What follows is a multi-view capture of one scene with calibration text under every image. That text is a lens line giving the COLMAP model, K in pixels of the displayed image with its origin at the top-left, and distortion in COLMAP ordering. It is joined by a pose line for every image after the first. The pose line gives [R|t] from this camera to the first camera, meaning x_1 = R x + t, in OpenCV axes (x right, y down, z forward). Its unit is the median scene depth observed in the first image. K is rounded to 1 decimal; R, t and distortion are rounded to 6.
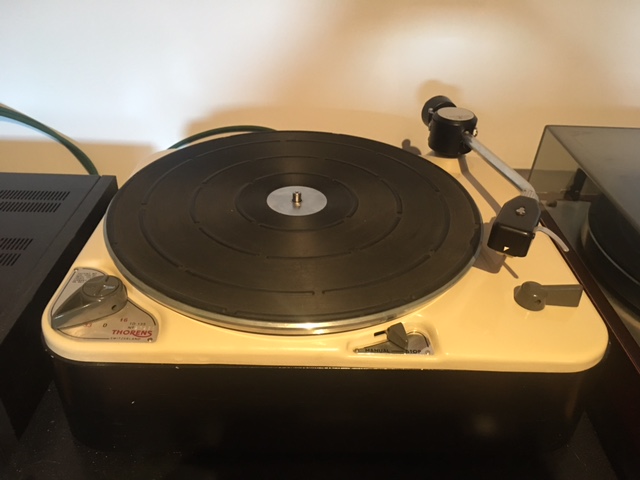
lens RADIAL K [[529.1, 0, 320.0], [0, 529.1, 240.0], [0, 0, 1]] dist [0.079637, 0.001346]
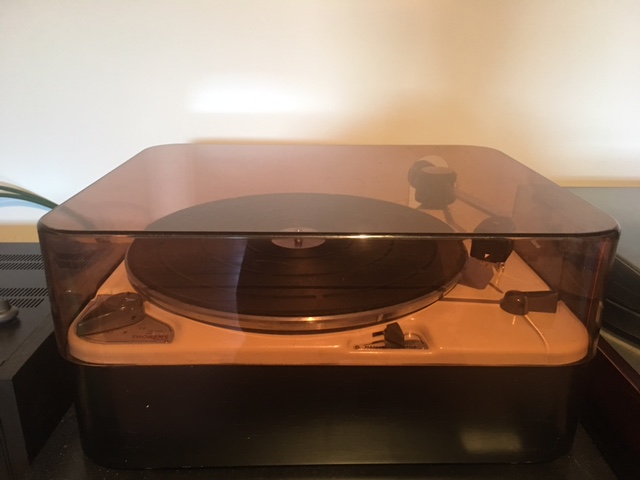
lens RADIAL K [[529.1, 0, 320.0], [0, 529.1, 240.0], [0, 0, 1]] dist [0.079637, 0.001346]
pose [[0.999581, -0.028814, 0.002770, -0.002776], [0.028716, 0.974957, -0.220530, 0.223684], [0.003653, 0.220517, 0.975376, -0.099512]]
